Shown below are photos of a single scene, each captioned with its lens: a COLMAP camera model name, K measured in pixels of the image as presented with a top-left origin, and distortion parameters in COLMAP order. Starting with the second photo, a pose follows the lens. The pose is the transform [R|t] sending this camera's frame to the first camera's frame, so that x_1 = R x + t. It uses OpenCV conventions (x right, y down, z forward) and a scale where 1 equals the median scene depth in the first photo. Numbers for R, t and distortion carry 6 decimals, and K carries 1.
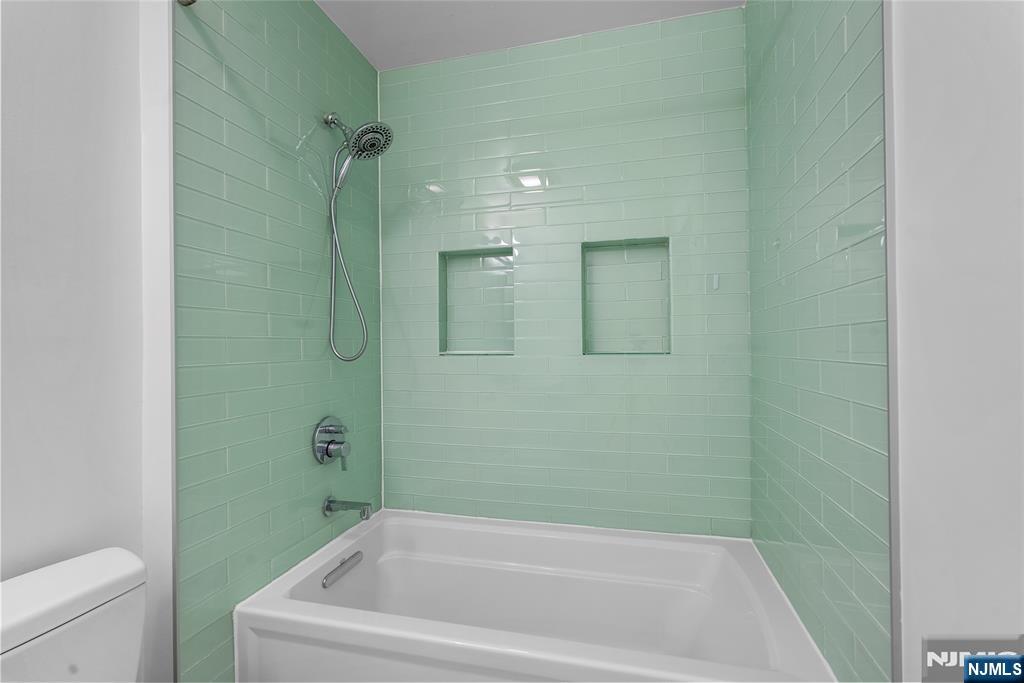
lens RADIAL K [[465.2, 0, 512.0], [0, 465.2, 341.5], [0, 0, 1]] dist [-0.000734, 0.000421]
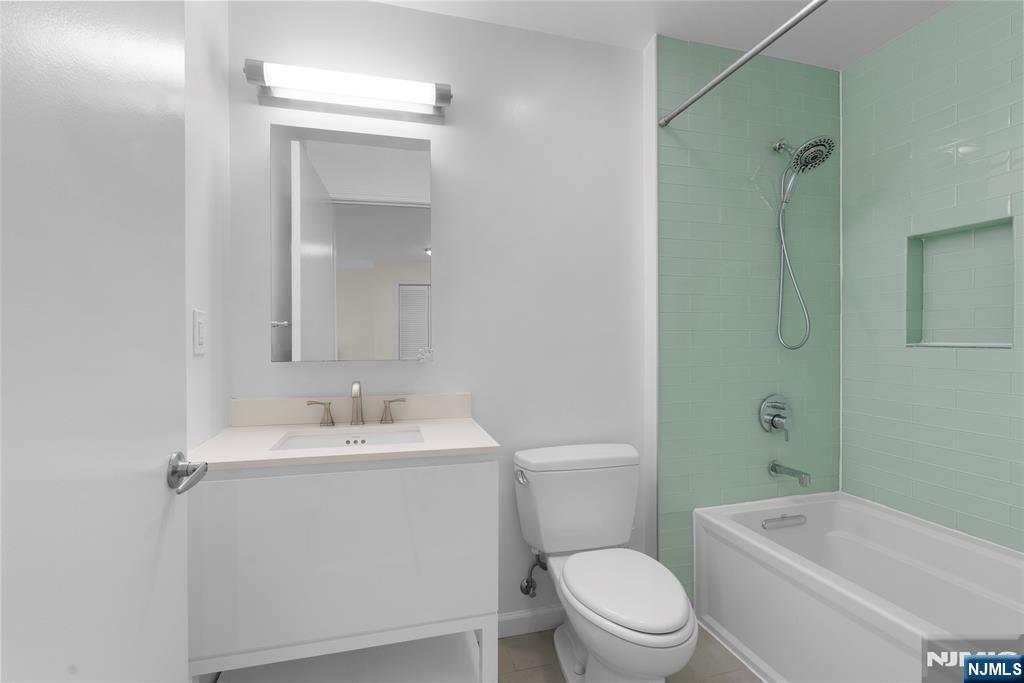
lens RADIAL K [[465.2, 0, 512.0], [0, 465.2, 341.5], [0, 0, 1]] dist [-0.000734, 0.000421]
pose [[0.505541, 0.015308, -0.862667, 0.297392], [0.004244, 0.999786, 0.020228, -0.004235], [0.862792, -0.013887, 0.505368, -0.196973]]
